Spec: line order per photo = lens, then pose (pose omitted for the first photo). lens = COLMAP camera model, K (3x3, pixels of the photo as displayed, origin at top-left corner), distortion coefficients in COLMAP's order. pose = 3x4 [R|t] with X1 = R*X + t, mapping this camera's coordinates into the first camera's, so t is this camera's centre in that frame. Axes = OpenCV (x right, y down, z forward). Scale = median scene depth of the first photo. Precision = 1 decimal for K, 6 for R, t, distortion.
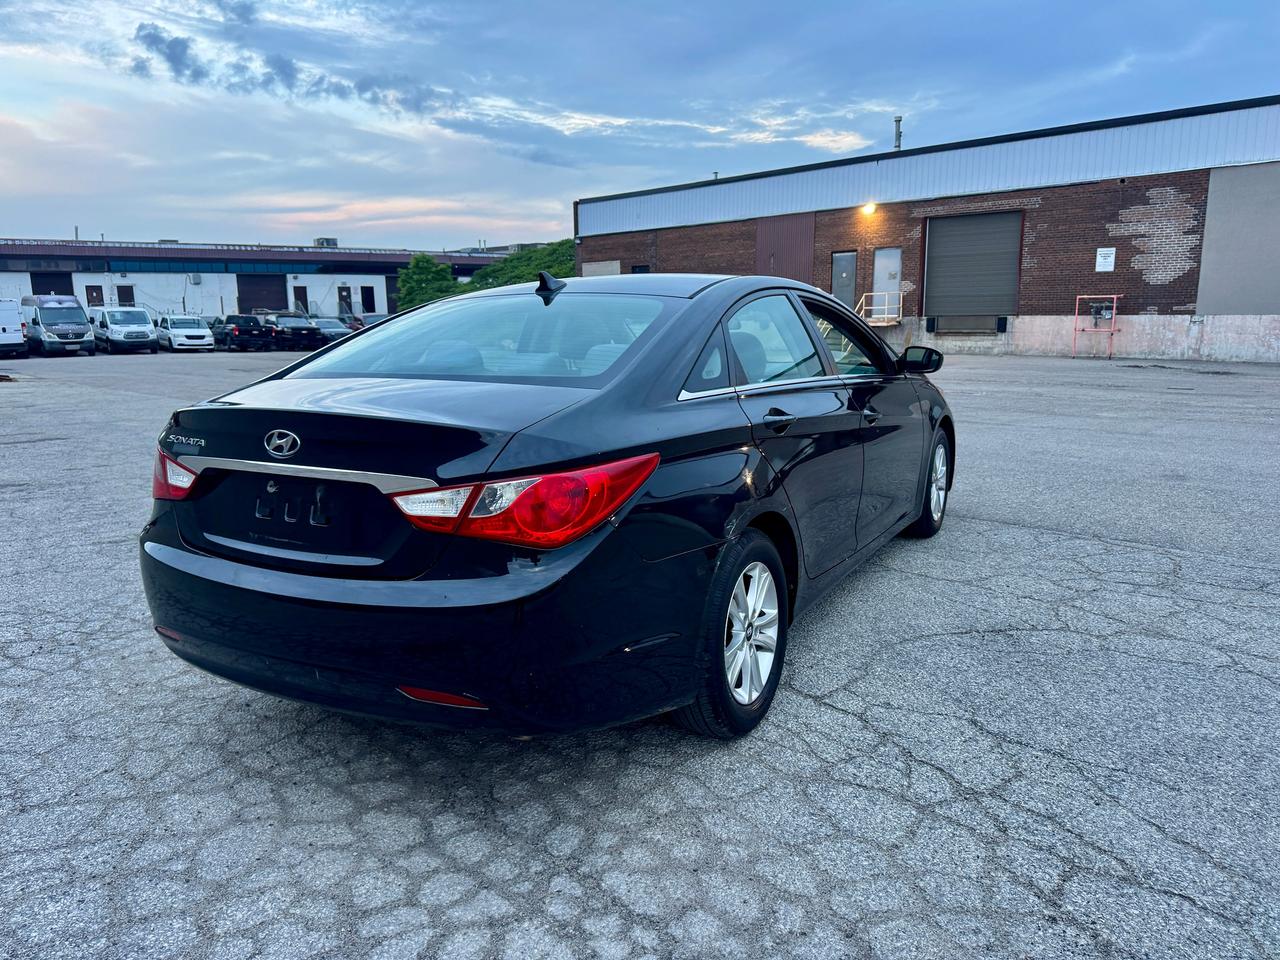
lens RADIAL K [[906.2, 0, 630.1], [0, 906.2, 486.5], [0, 0, 1]] dist [0.035817, -0.042610]
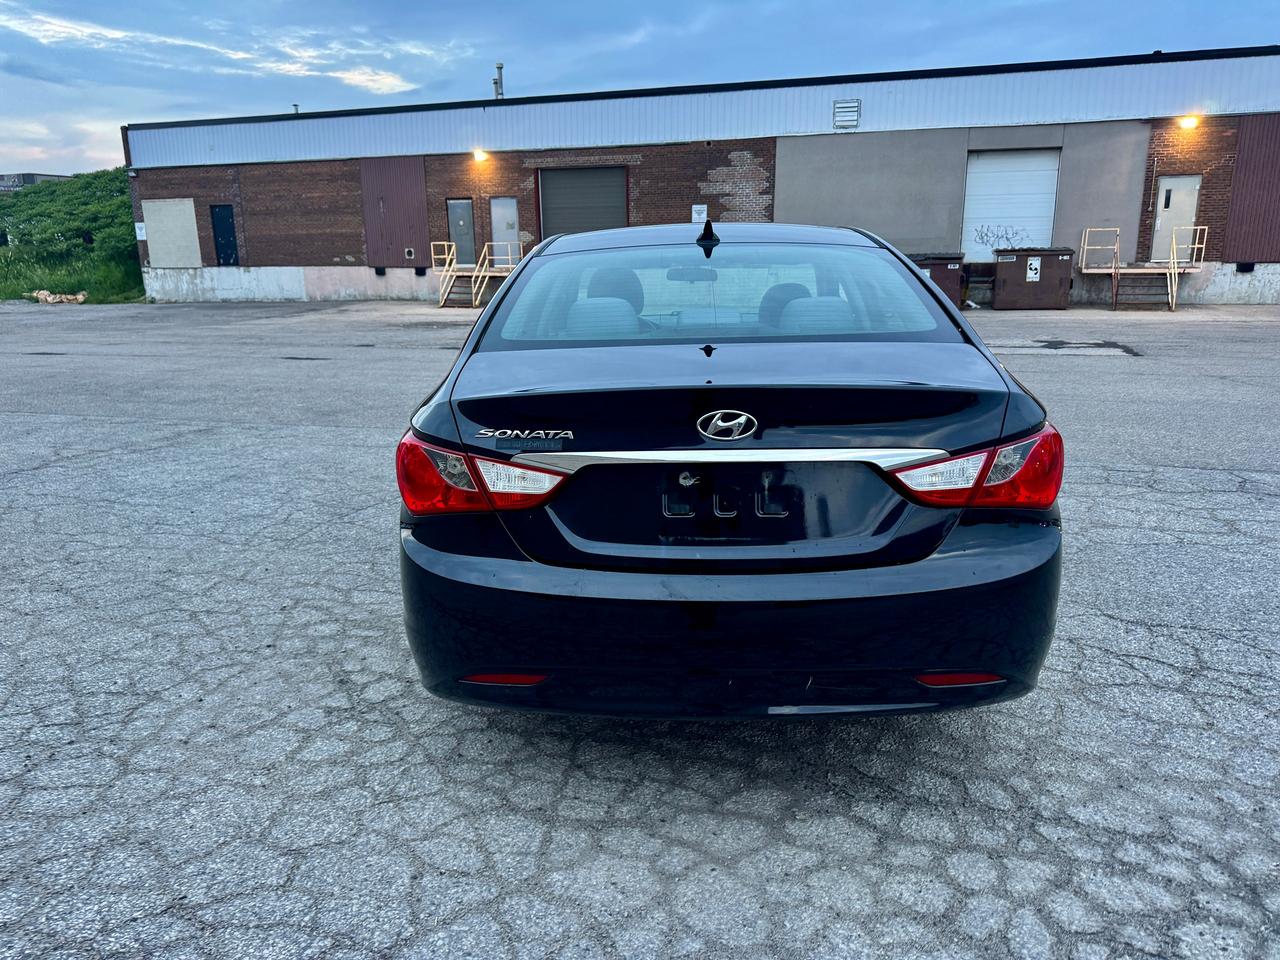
lens RADIAL K [[906.2, 0, 645.3], [0, 906.2, 485.6], [0, 0, 1]] dist [0.035817, -0.042610]
pose [[0.885066, -0.111058, 0.452022, -0.080892], [0.086990, 0.993475, 0.073761, -0.005865], [-0.457264, -0.025962, 0.888952, 0.027771]]
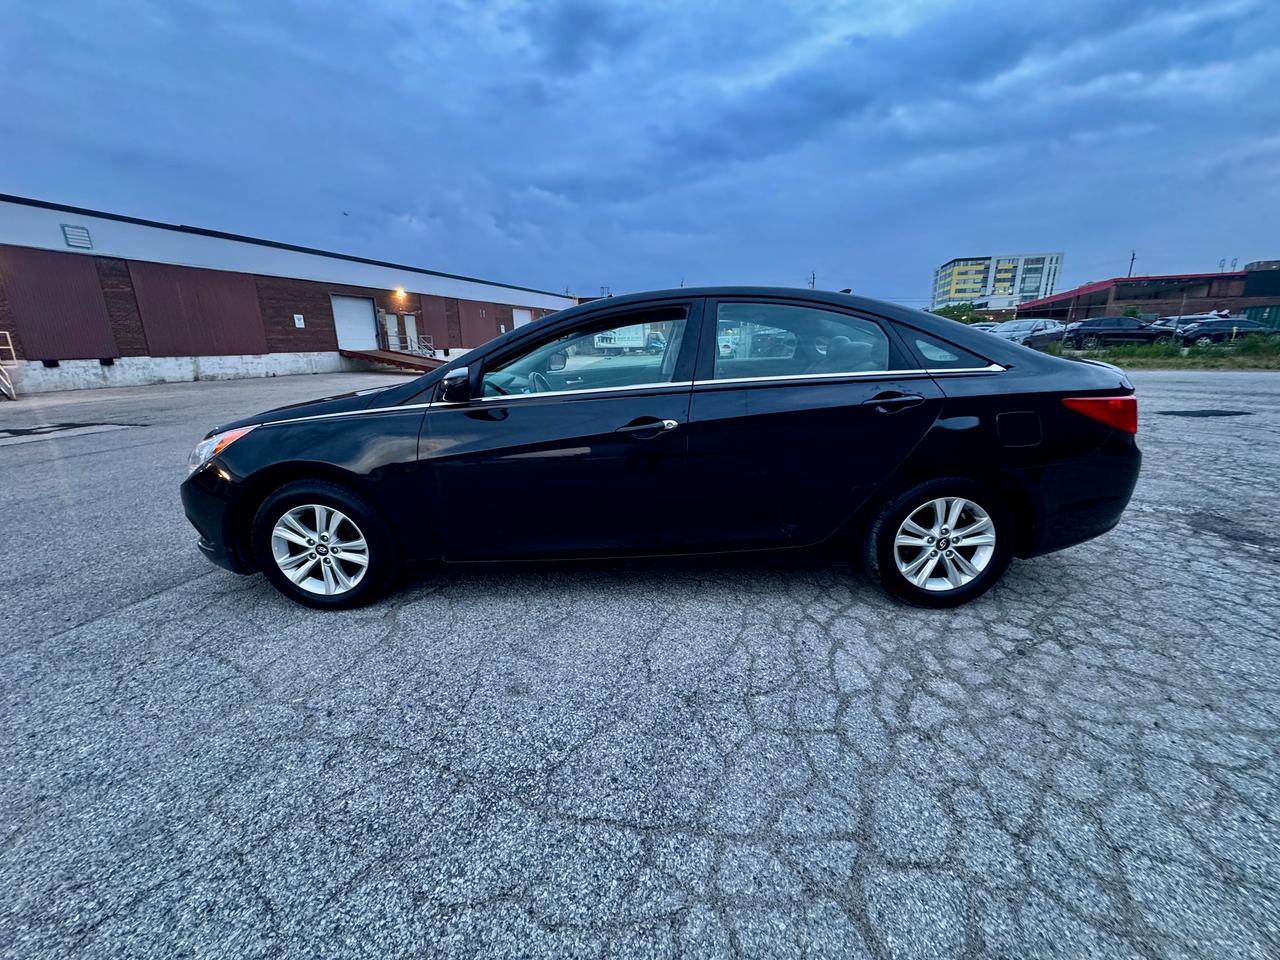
lens RADIAL K [[514.8, 0, 642.4], [0, 514.8, 471.6], [0, 0, 1]] dist [-0.003754, 0.000405]
pose [[-0.483961, -0.192999, 0.853542, -0.100113], [0.188285, 0.929566, 0.316947, -0.039426], [-0.854594, 0.314099, -0.413535, 0.237520]]
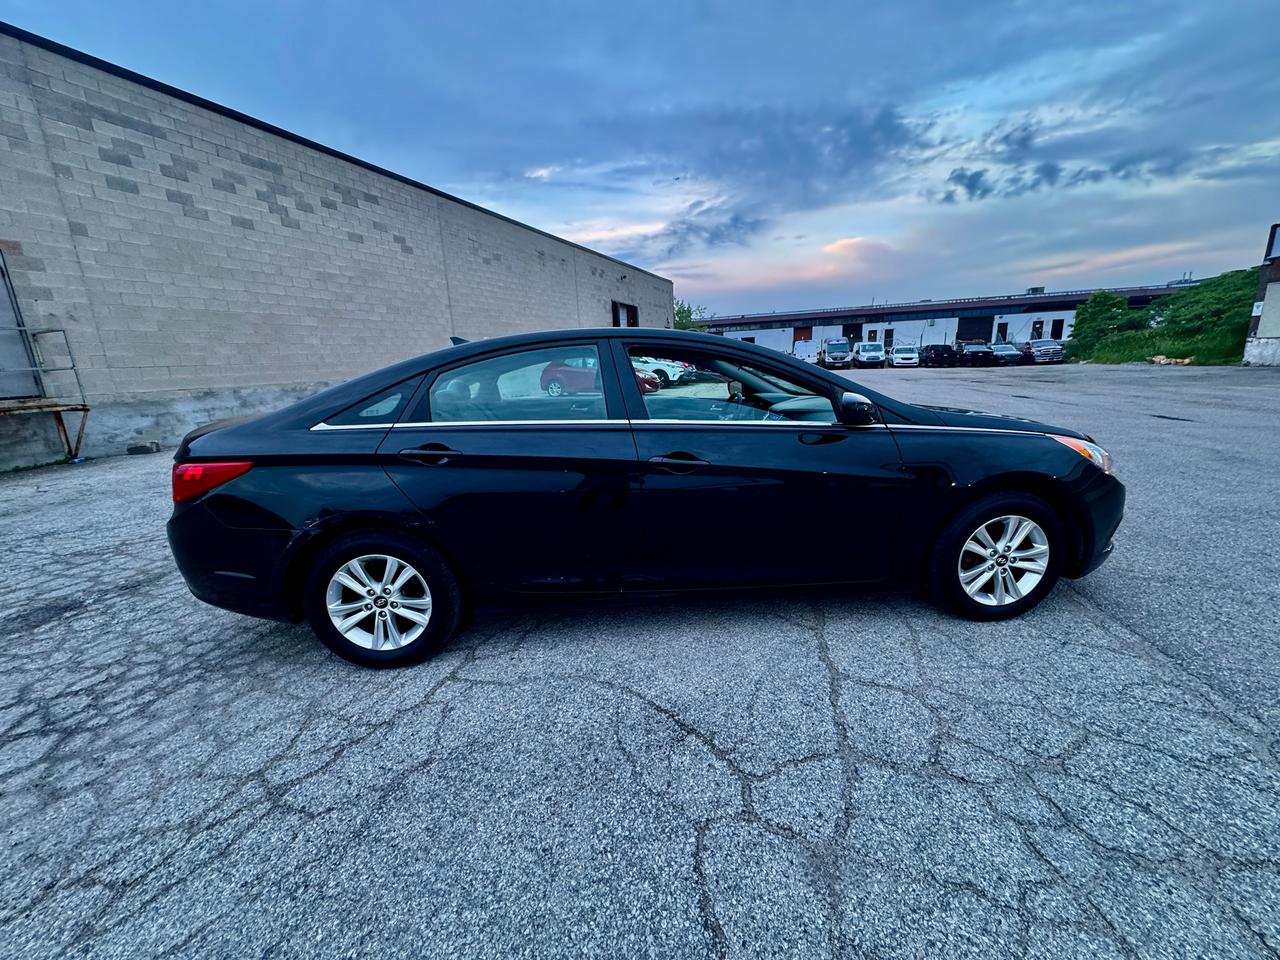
lens RADIAL K [[514.8, 0, 634.2], [0, 514.8, 464.4], [0, 0, 1]] dist [-0.003754, 0.000405]
pose [[0.548027, 0.159125, -0.821186, 0.113466], [-0.123498, 0.986372, 0.108717, -0.021108], [0.827294, 0.041835, 0.560209, 0.103081]]
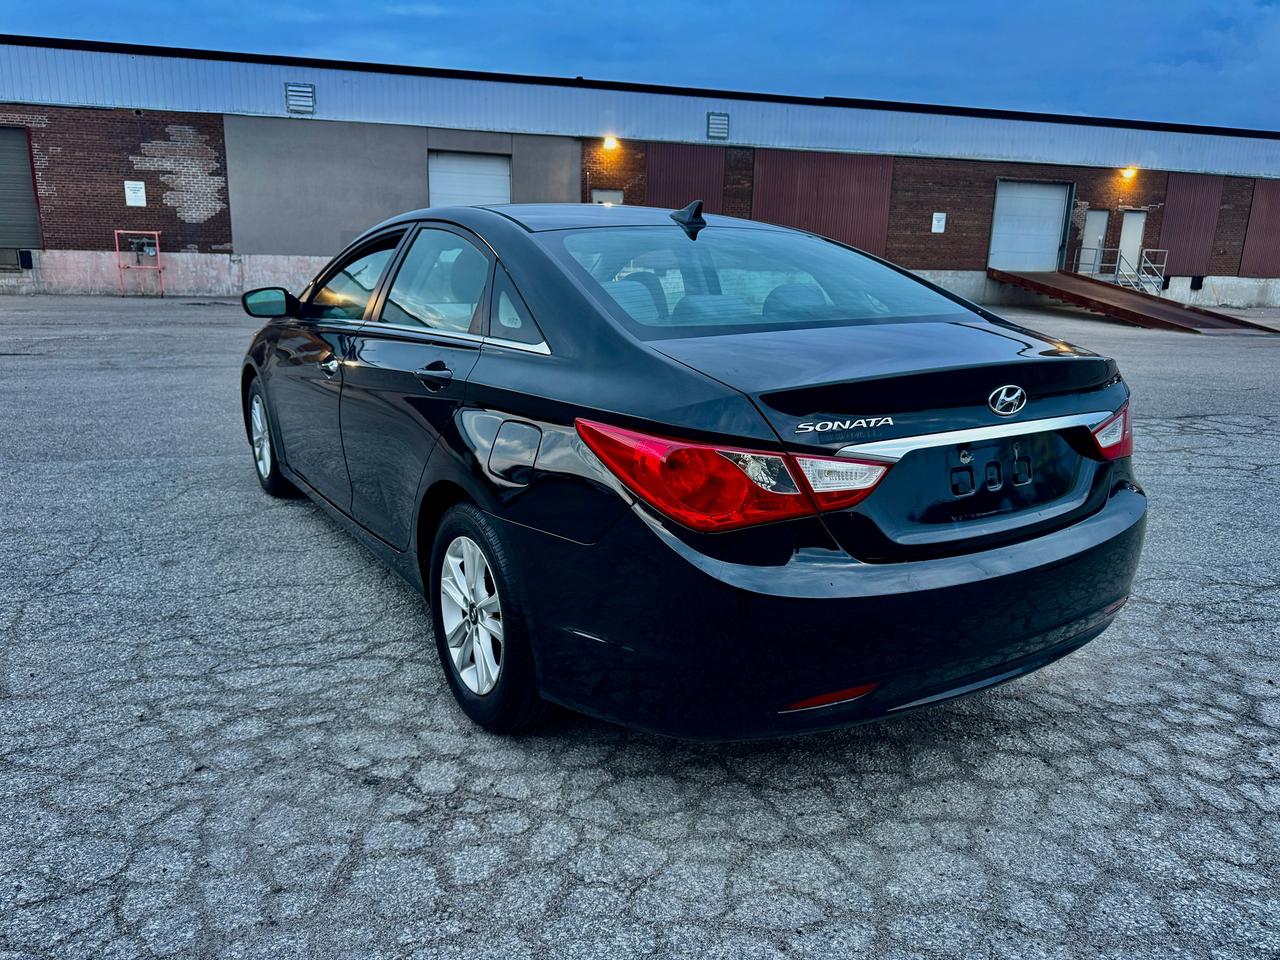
lens RADIAL K [[906.2, 0, 628.3], [0, 906.2, 486.9], [0, 0, 1]] dist [0.035817, -0.042610]
pose [[0.470361, -0.195560, 0.860533, -0.127832], [0.137967, 0.979442, 0.147171, -0.014052], [-0.871623, 0.049501, 0.487671, 0.086499]]
